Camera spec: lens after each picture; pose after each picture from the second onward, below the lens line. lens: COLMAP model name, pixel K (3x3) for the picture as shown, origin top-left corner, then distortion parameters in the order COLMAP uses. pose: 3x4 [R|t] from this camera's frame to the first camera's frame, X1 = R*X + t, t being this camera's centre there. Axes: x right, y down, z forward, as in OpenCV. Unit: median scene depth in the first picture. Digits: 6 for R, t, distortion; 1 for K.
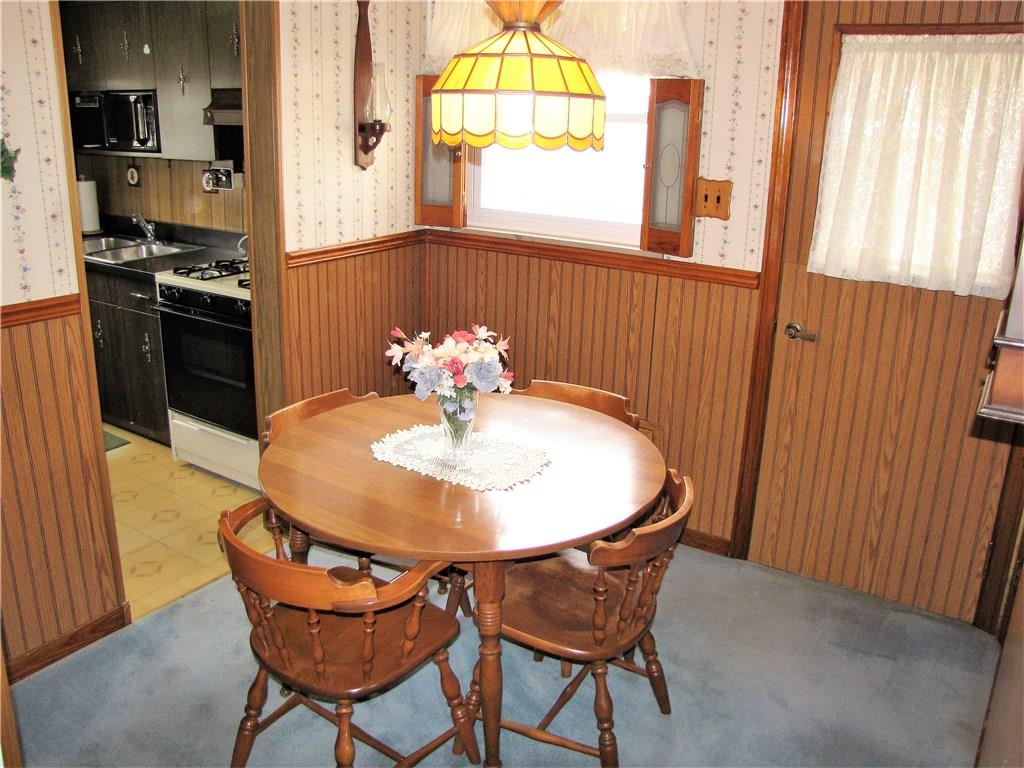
lens RADIAL K [[859.2, 0, 518.2], [0, 859.2, 380.0], [0, 0, 1]] dist [-0.184950, 0.140454]
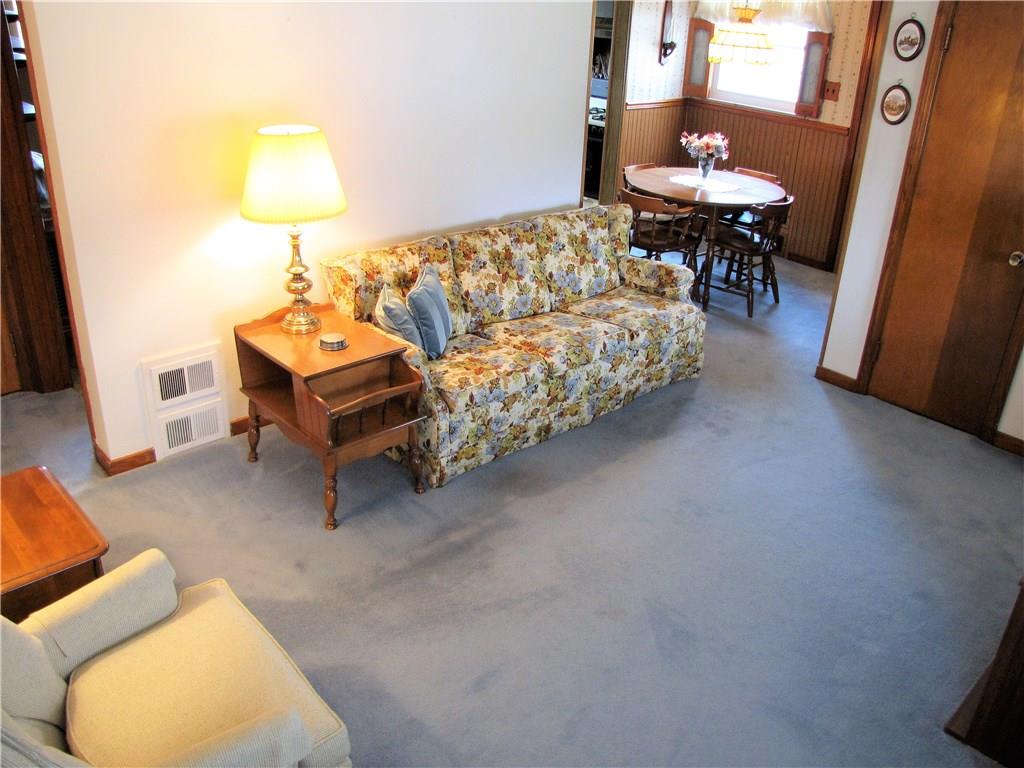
lens RADIAL K [[859.2, 0, 518.2], [0, 859.2, 380.0], [0, 0, 1]] dist [-0.184950, 0.140454]
pose [[0.969213, 0.120927, -0.214481, 0.002946], [-0.093099, 0.986401, 0.135444, 0.288698], [0.227943, -0.111306, 0.967292, -1.242296]]
